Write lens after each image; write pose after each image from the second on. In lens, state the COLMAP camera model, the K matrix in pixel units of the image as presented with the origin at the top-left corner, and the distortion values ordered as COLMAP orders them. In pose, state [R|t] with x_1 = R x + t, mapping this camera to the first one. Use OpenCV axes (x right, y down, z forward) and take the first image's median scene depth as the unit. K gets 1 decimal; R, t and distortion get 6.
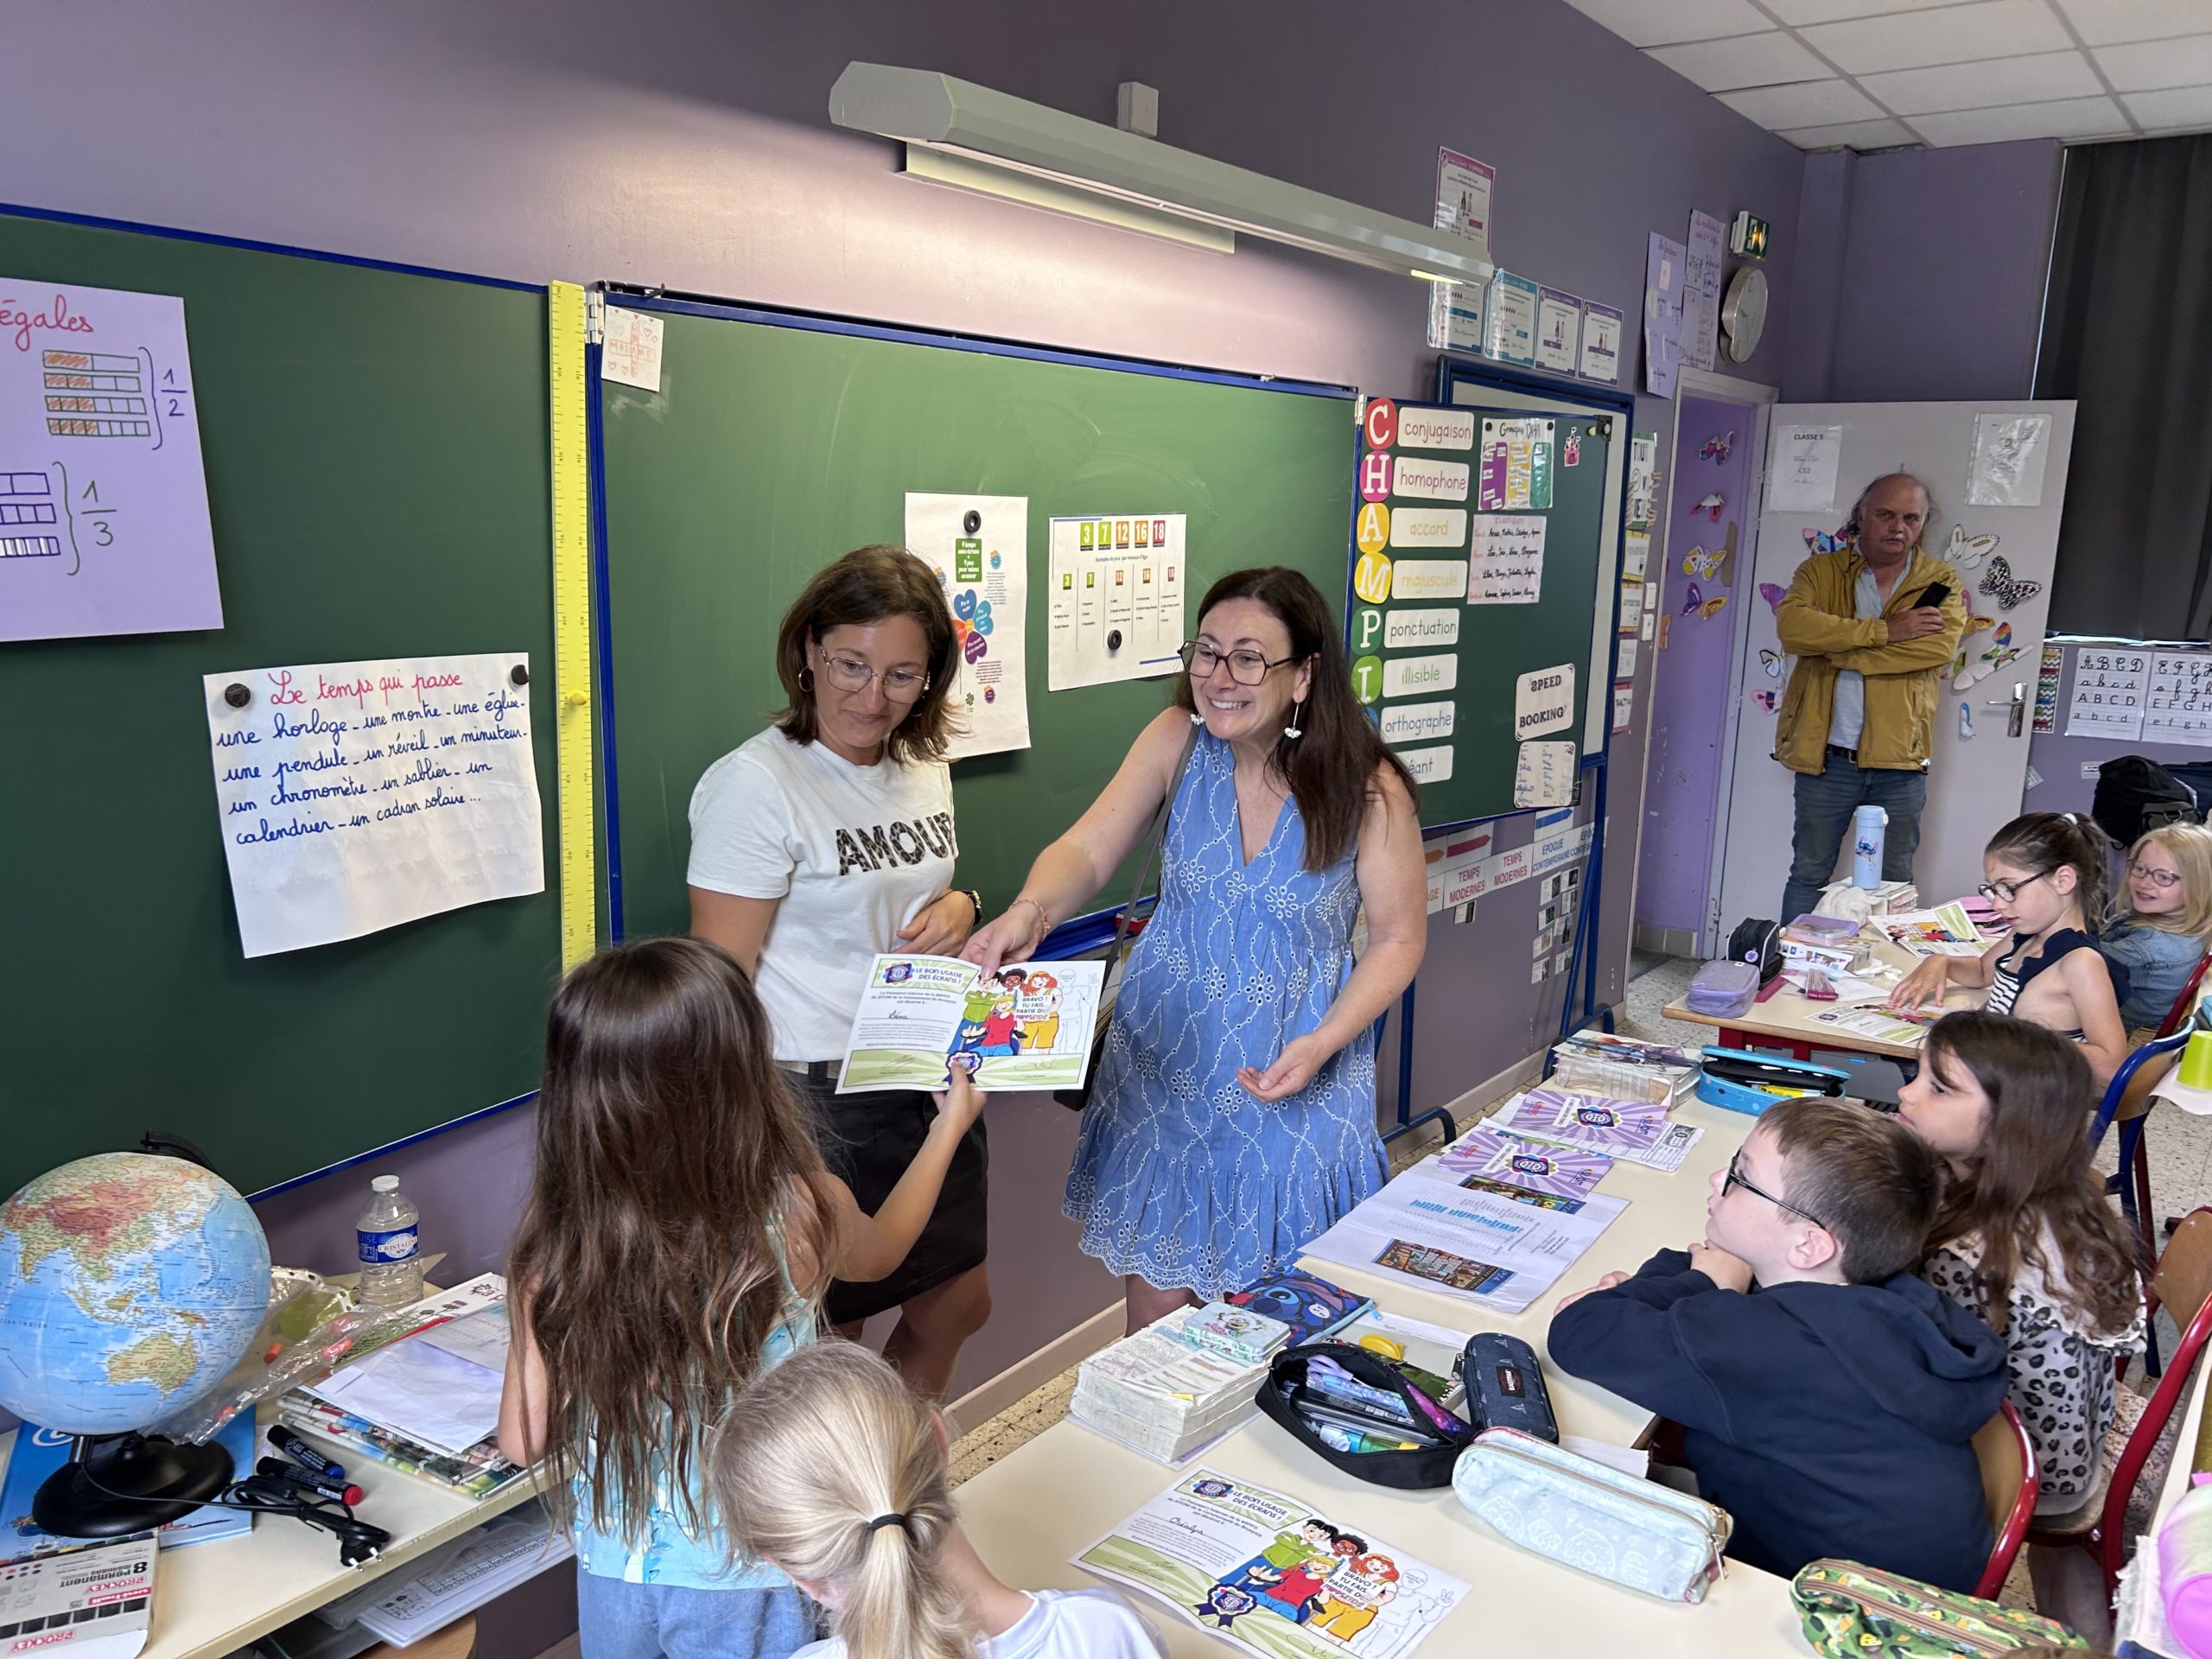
lens RADIAL K [[1671.2, 0, 1104.0], [0, 1671.2, 862.1], [0, 0, 1]] dist [0.054843, -0.055344]
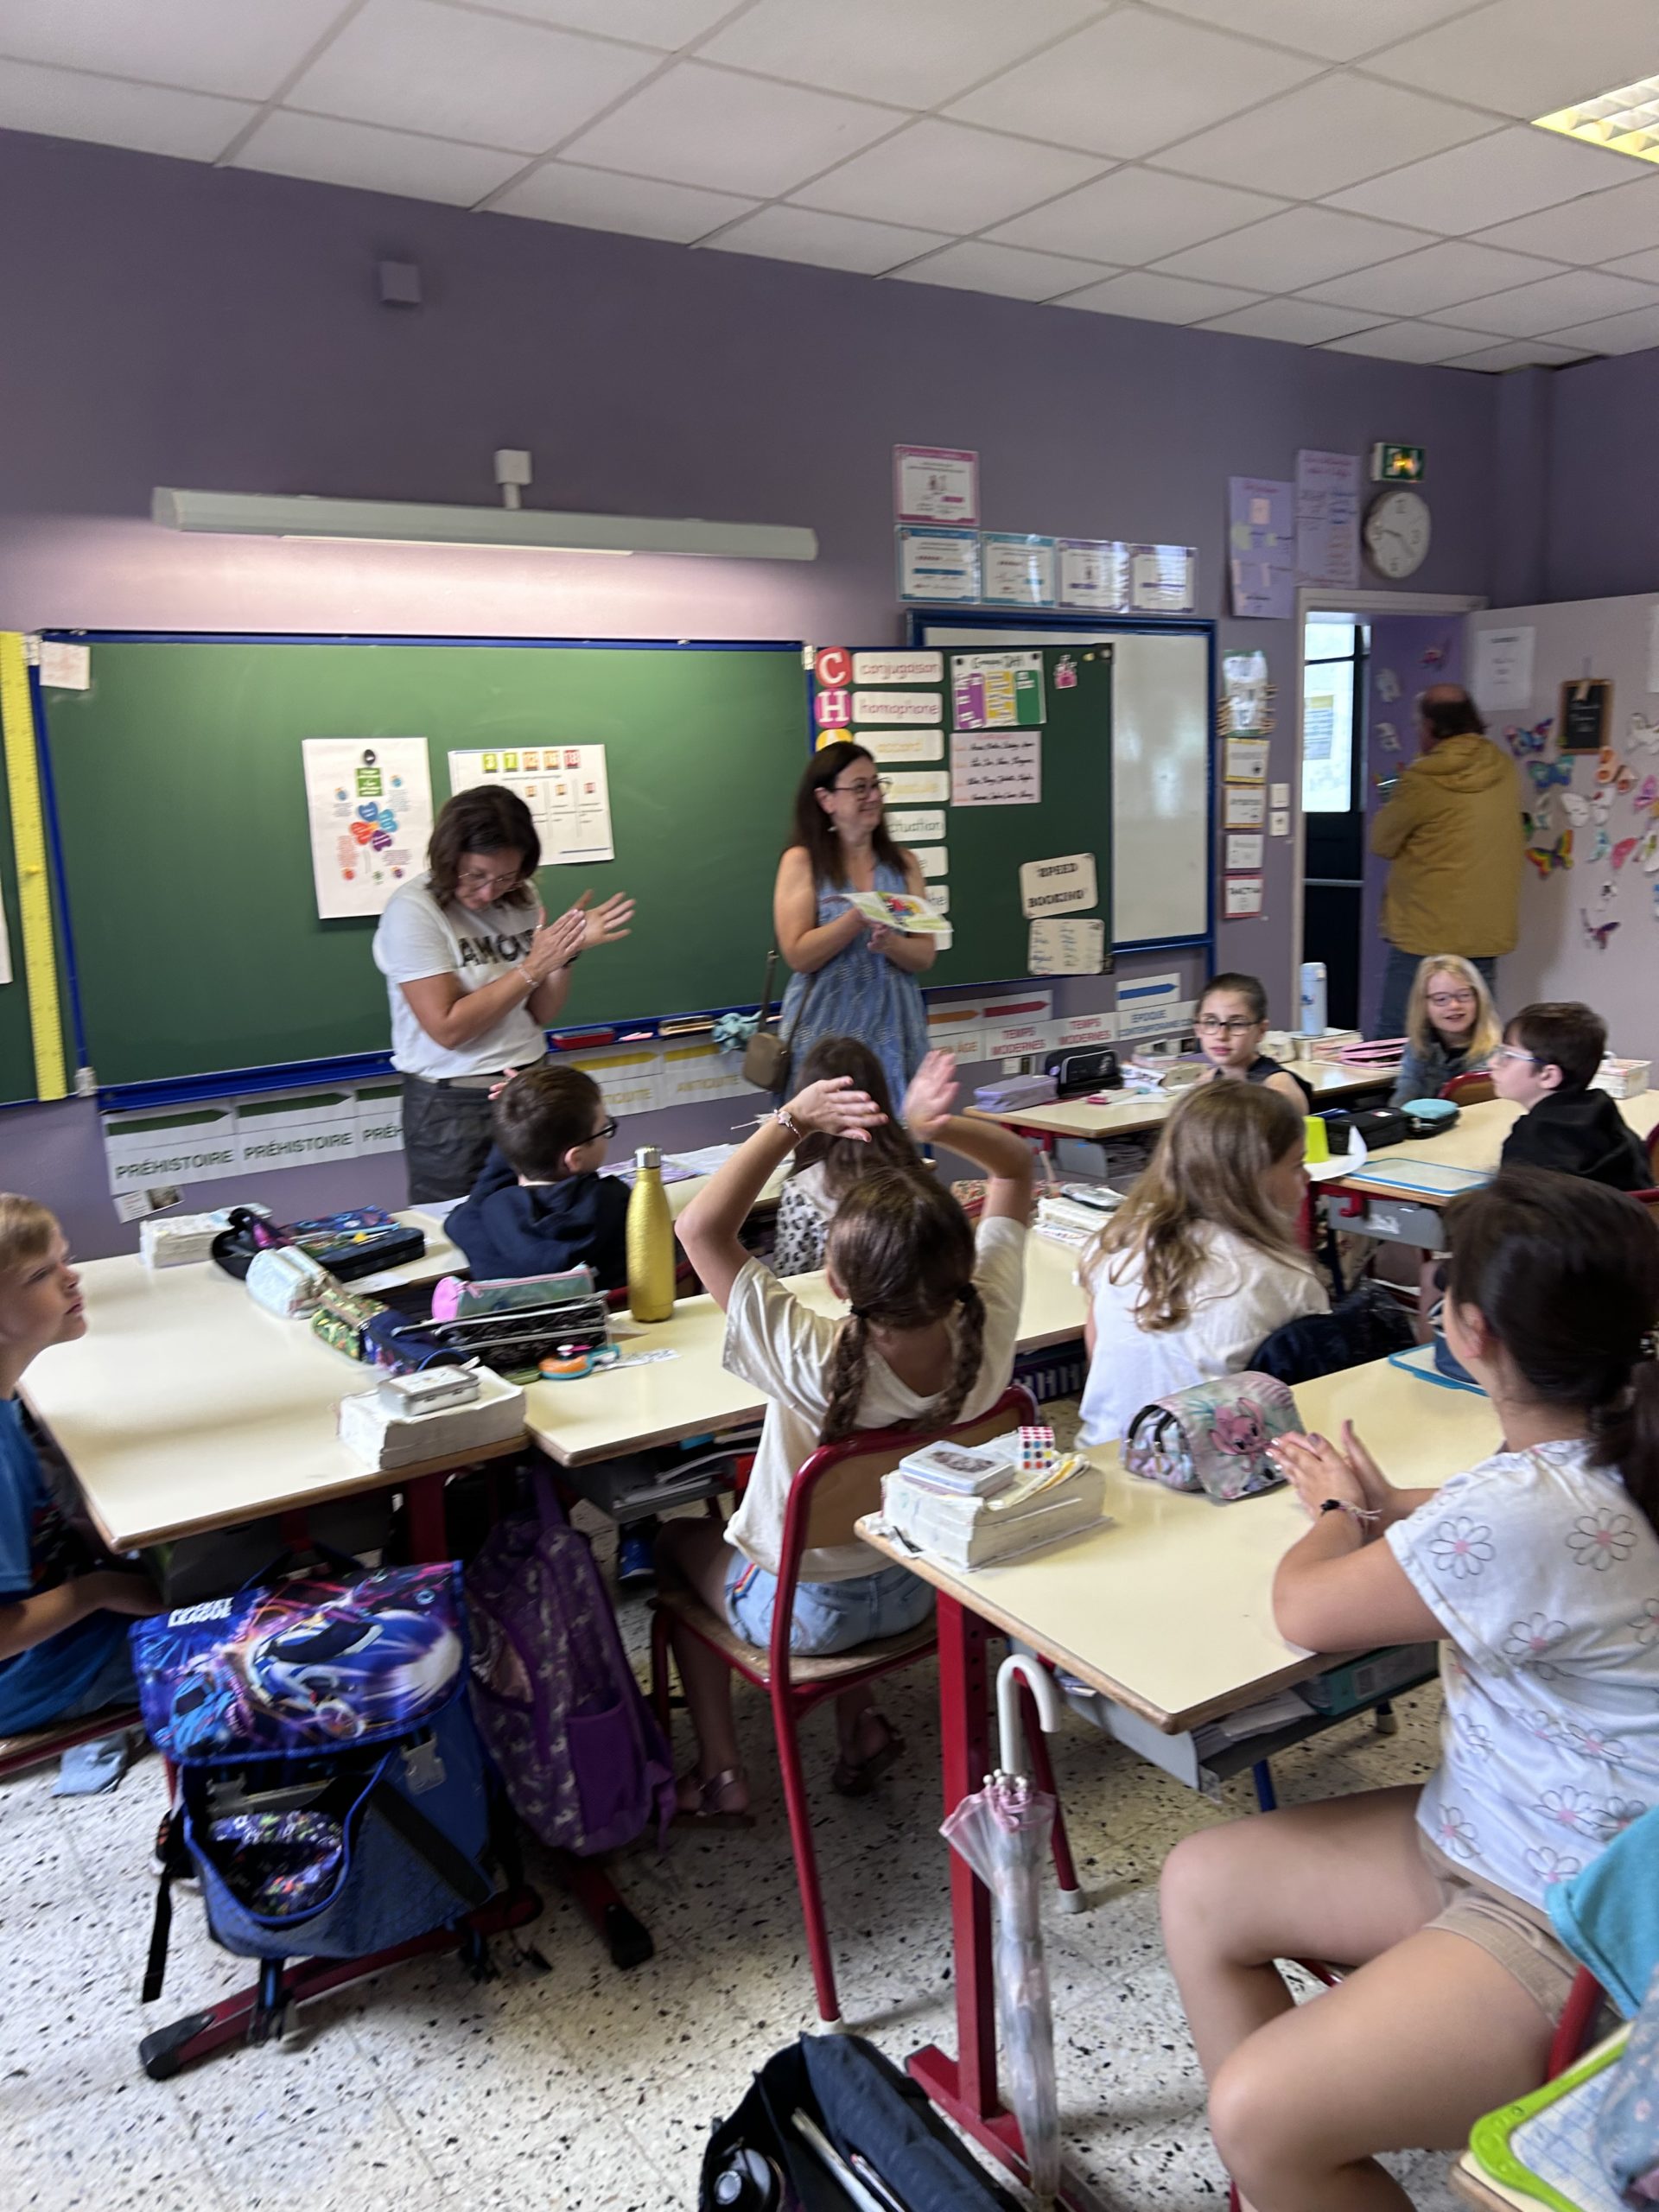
lens RADIAL K [[1671.2, 0, 839.9], [0, 1671.2, 1080.1], [0, 0, 1]] dist [0.054843, -0.055344]
pose [[0.945415, 0.000717, -0.325867, 0.583972], [-0.009657, 0.999620, -0.025818, 0.087166], [0.325725, 0.027555, 0.945063, -0.200072]]
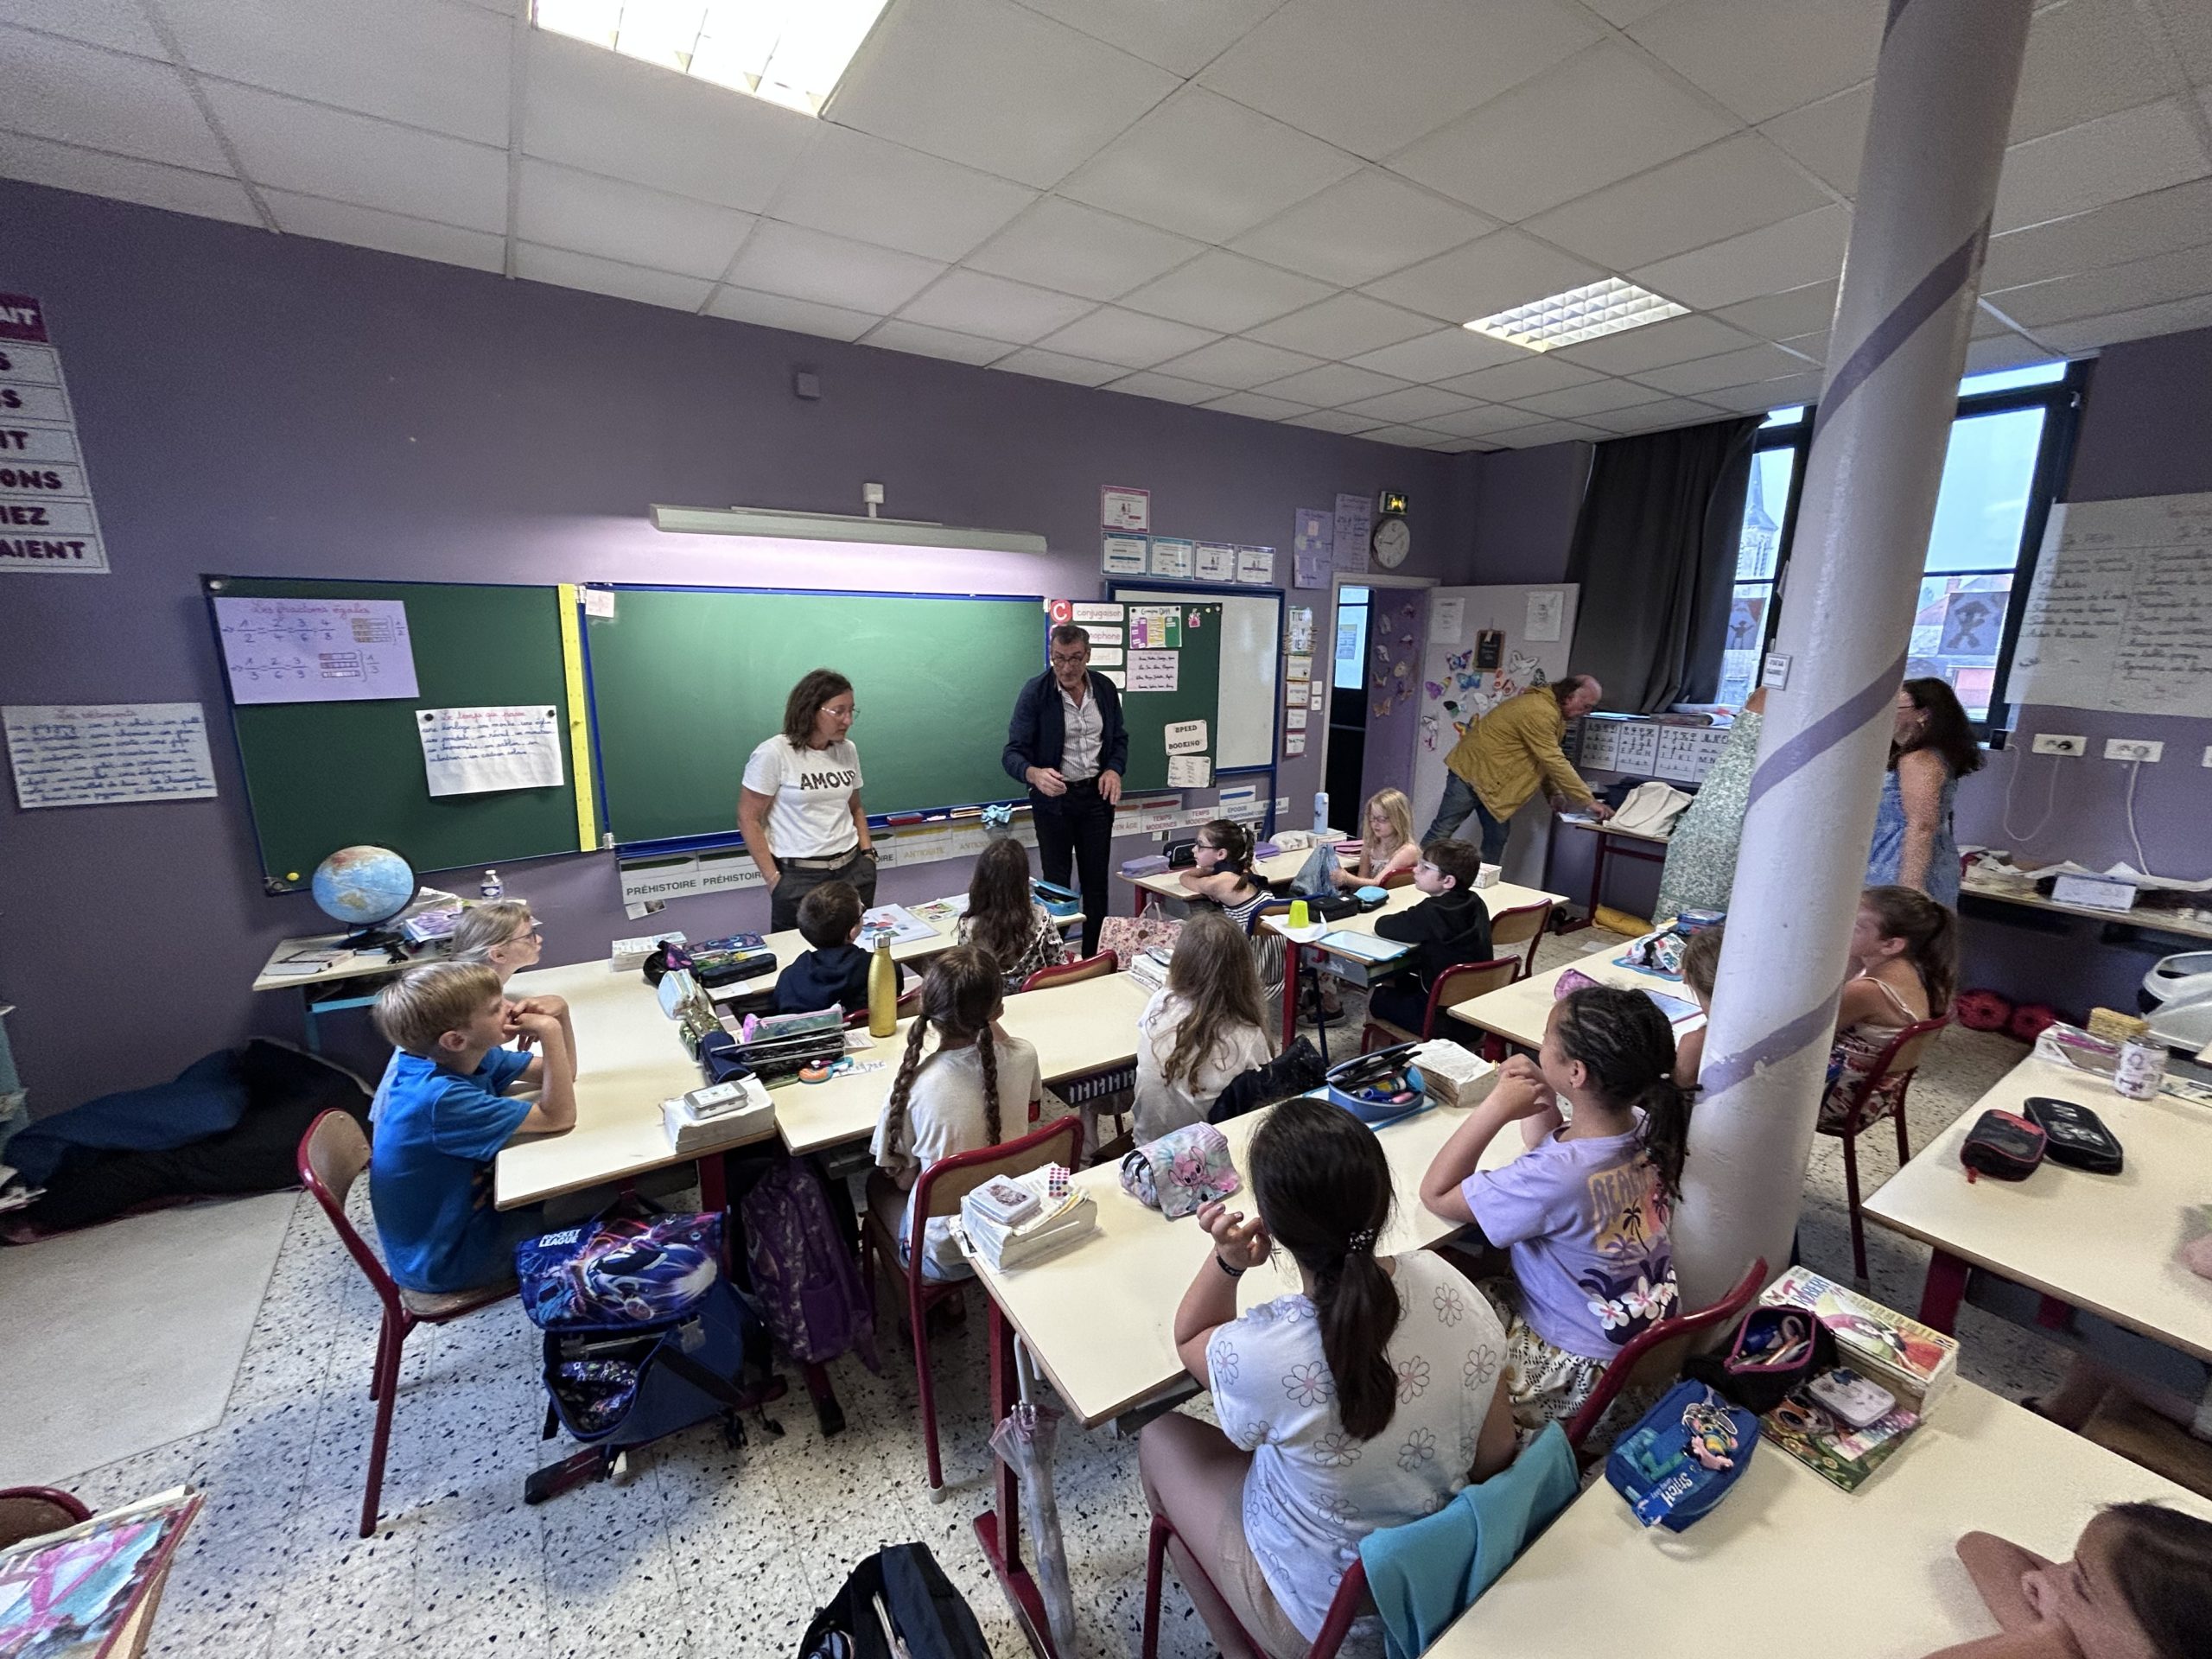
lens RADIAL K [[883.5, 0, 1106.9], [0, 883.5, 830.3], [0, 0, 1]] dist [0.005642, -0.000830]
pose [[0.943346, 0.059949, -0.326350, 0.626009], [-0.057067, 0.998201, 0.018408, 0.007745], [0.326867, 0.001258, 0.945070, -0.103046]]
